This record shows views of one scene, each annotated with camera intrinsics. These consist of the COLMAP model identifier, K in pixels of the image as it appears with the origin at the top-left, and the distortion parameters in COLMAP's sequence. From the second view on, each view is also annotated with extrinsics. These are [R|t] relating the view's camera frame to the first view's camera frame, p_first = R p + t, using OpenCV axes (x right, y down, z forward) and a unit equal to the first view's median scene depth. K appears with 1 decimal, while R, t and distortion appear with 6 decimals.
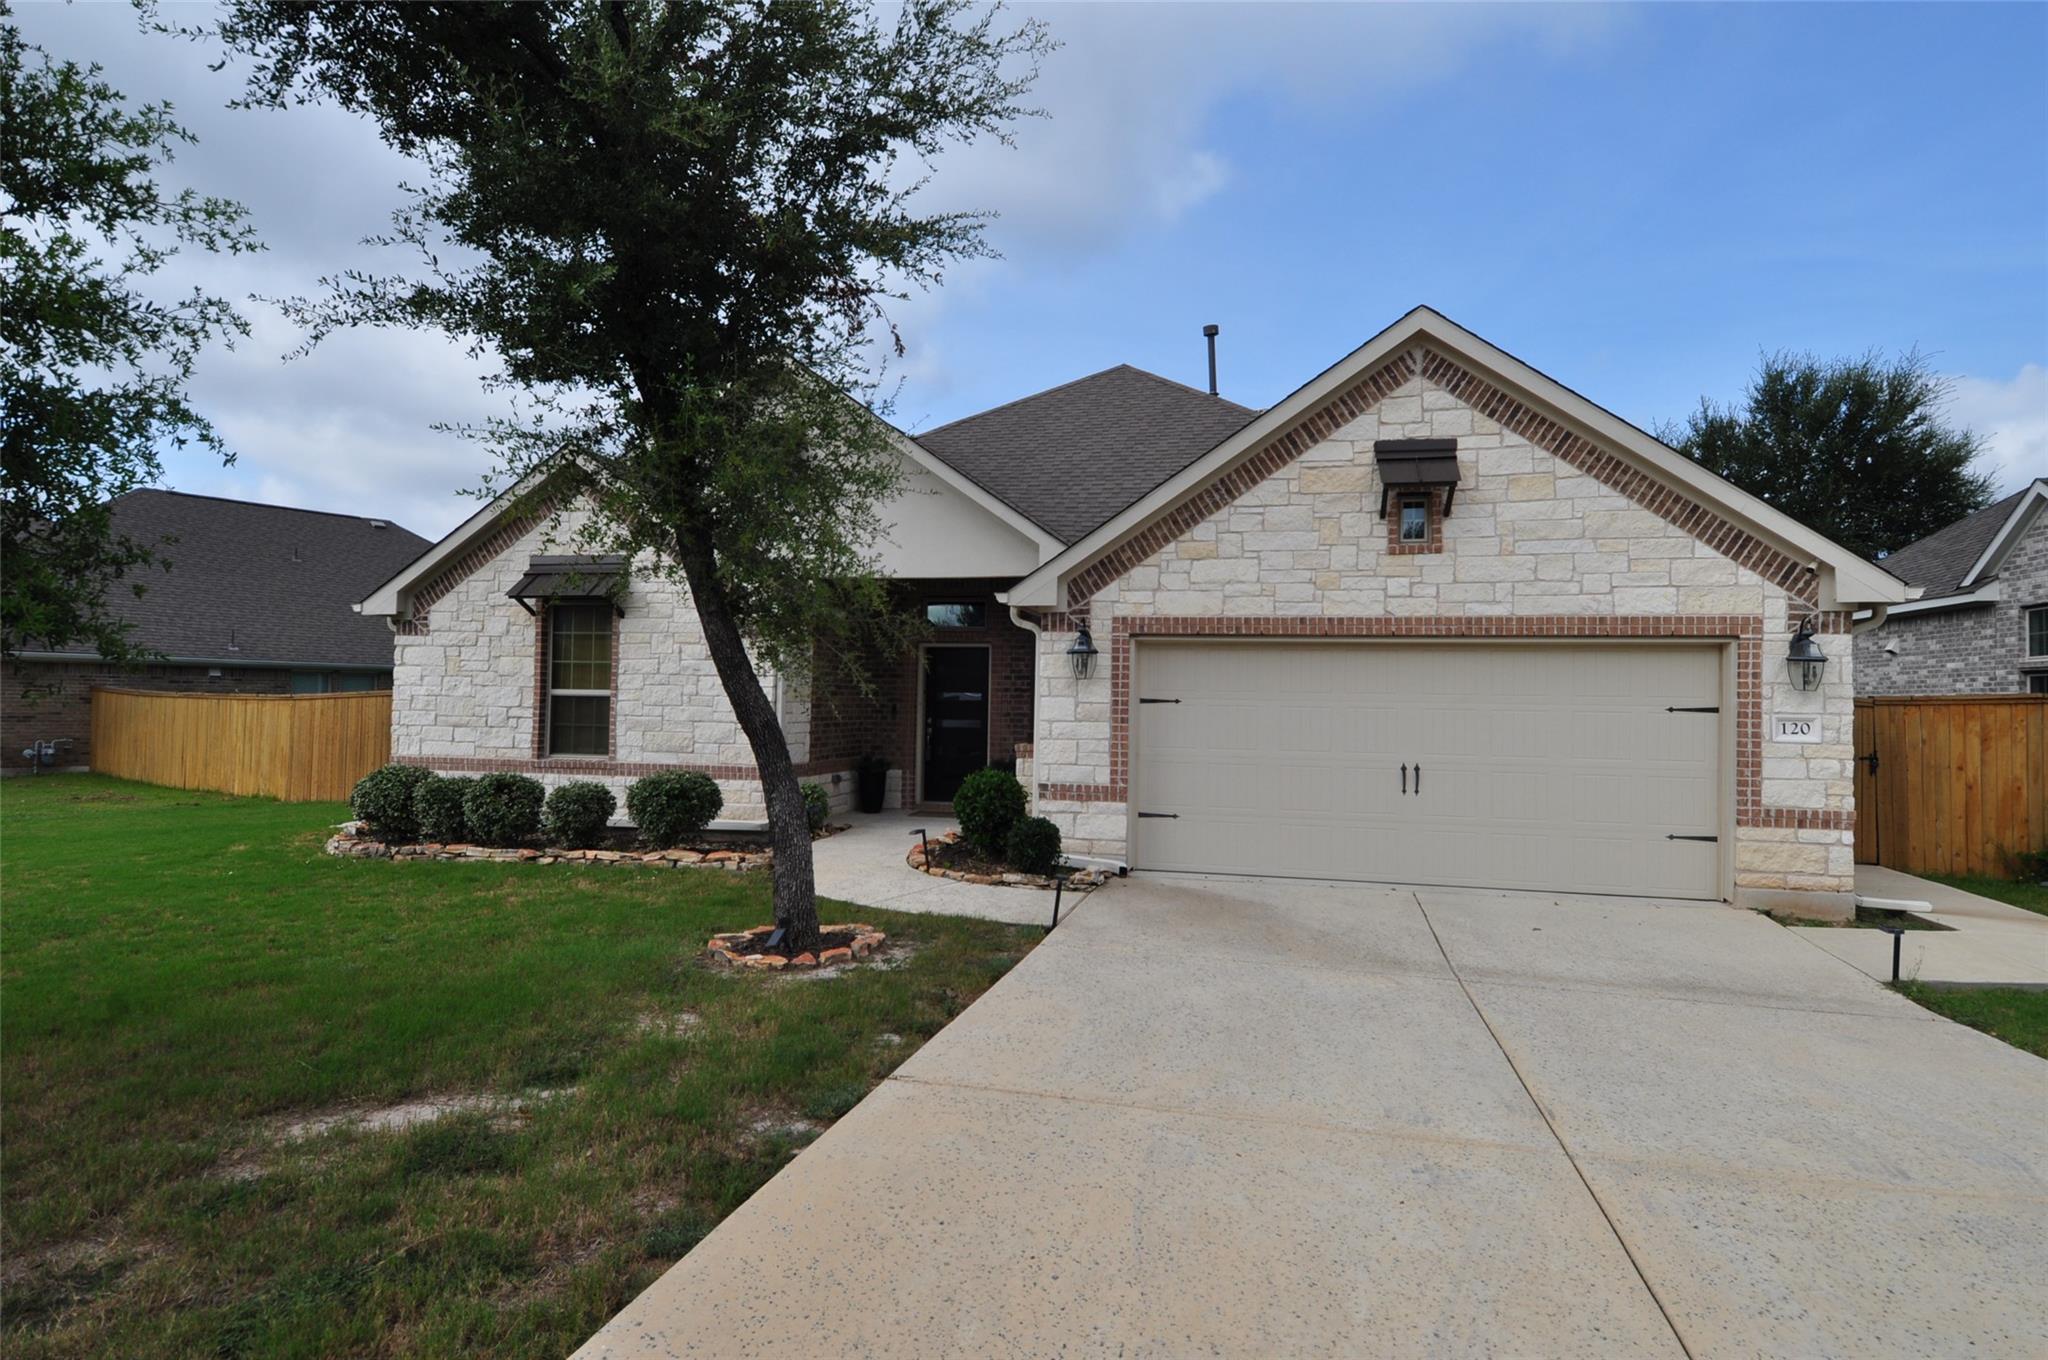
lens RADIAL K [[1067.7, 0, 1054.8], [0, 1067.7, 664.3], [0, 0, 1]] dist [0.036710, -0.041031]
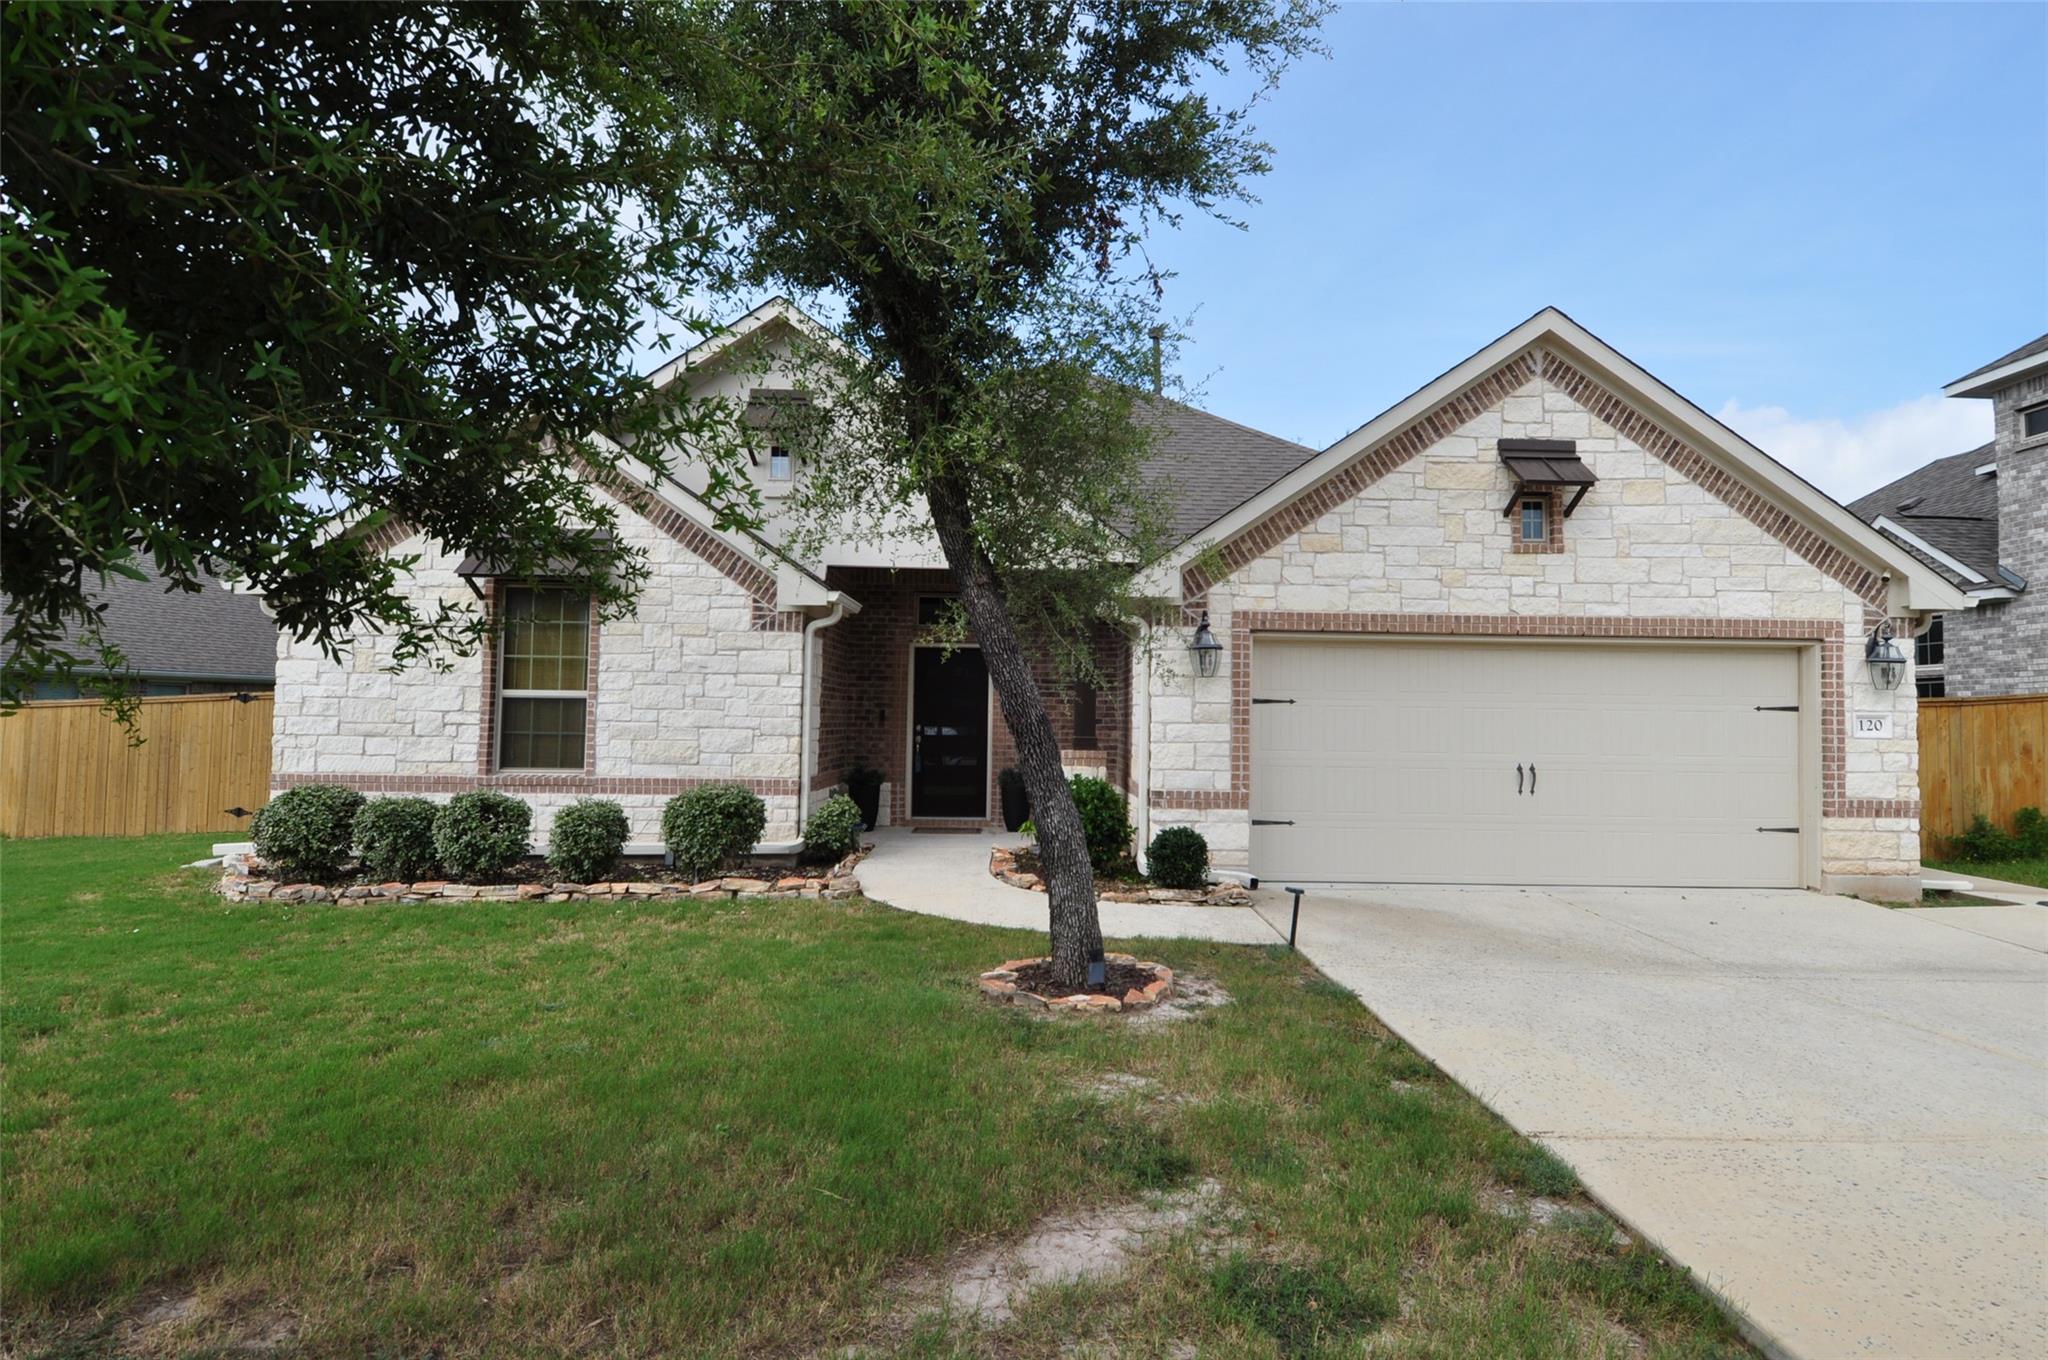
lens RADIAL K [[1067.7, 0, 1053.0], [0, 1067.7, 662.9], [0, 0, 1]] dist [0.036710, -0.041031]
pose [[0.971368, 0.010094, 0.237365, -0.339956], [-0.006028, 0.999822, -0.017852, 0.019849], [-0.237504, 0.015910, 0.971256, 0.135204]]
